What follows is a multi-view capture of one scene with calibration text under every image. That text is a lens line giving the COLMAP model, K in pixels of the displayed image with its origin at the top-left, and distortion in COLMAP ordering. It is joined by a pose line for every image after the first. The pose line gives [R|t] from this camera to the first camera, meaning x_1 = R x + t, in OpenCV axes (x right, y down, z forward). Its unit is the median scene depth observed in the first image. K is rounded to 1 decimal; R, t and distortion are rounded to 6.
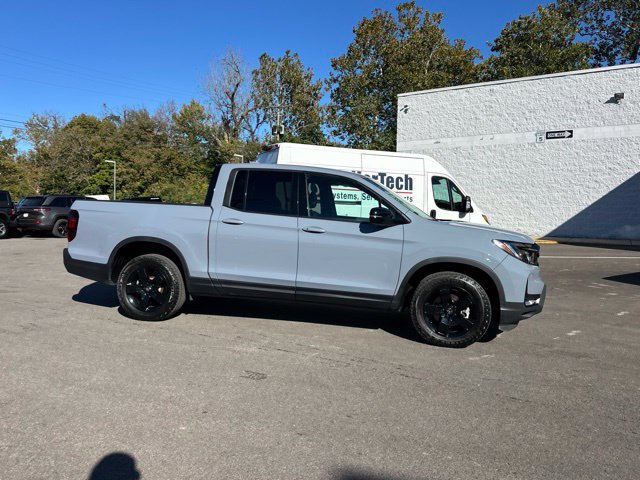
lens RADIAL K [[468.9, 0, 311.0], [0, 468.9, 237.5], [0, 0, 1]] dist [0.069090, -0.091411]
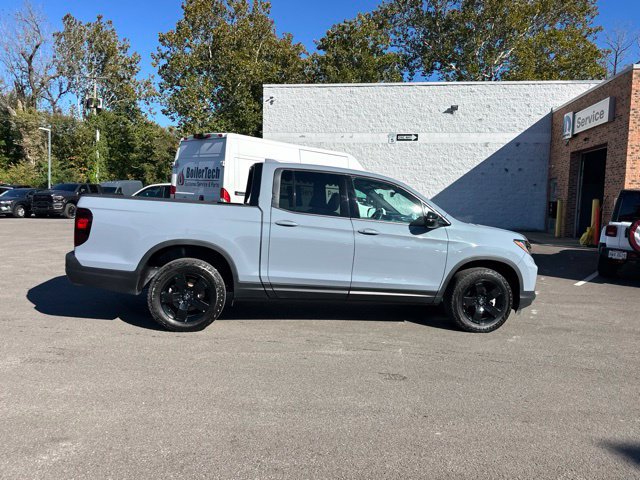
lens RADIAL K [[471.6, 0, 308.6], [0, 471.6, 239.5], [0, 0, 1]] dist [0.062239, -0.101874]
pose [[0.925985, -0.013148, 0.377332, -0.126889], [0.000165, 0.999407, 0.034421, -0.008753], [-0.377561, -0.031811, 0.925438, 0.020019]]
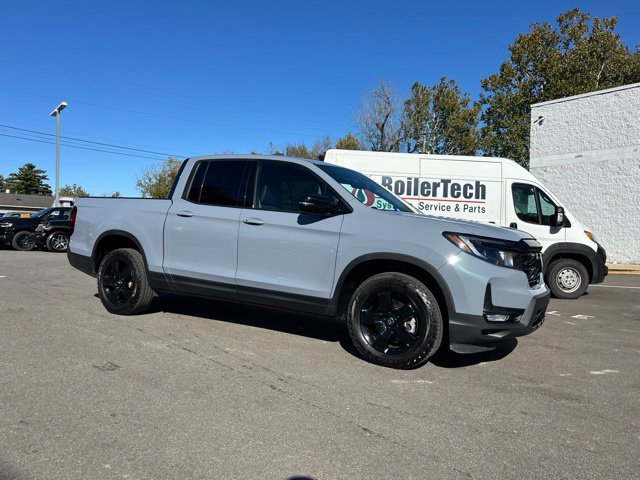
lens RADIAL K [[471.6, 0, 308.6], [0, 471.6, 239.5], [0, 0, 1]] dist [0.062239, -0.101874]
pose [[0.944281, 0.016270, -0.328739, 0.099361], [-0.036935, 0.997707, -0.056715, 0.016146], [0.327063, 0.065696, 0.942716, 0.046347]]
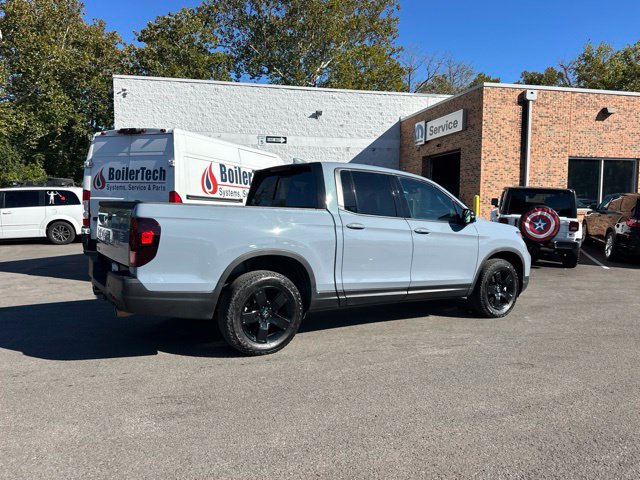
lens RADIAL K [[478.4, 0, 320.0], [0, 478.4, 240.0], [0, 0, 1]] dist [0.067776, -0.110322]
pose [[0.703842, -0.057279, 0.708043, -0.227770], [0.044055, 0.998345, 0.036971, -0.011324], [-0.708989, 0.005171, 0.705201, 0.099446]]
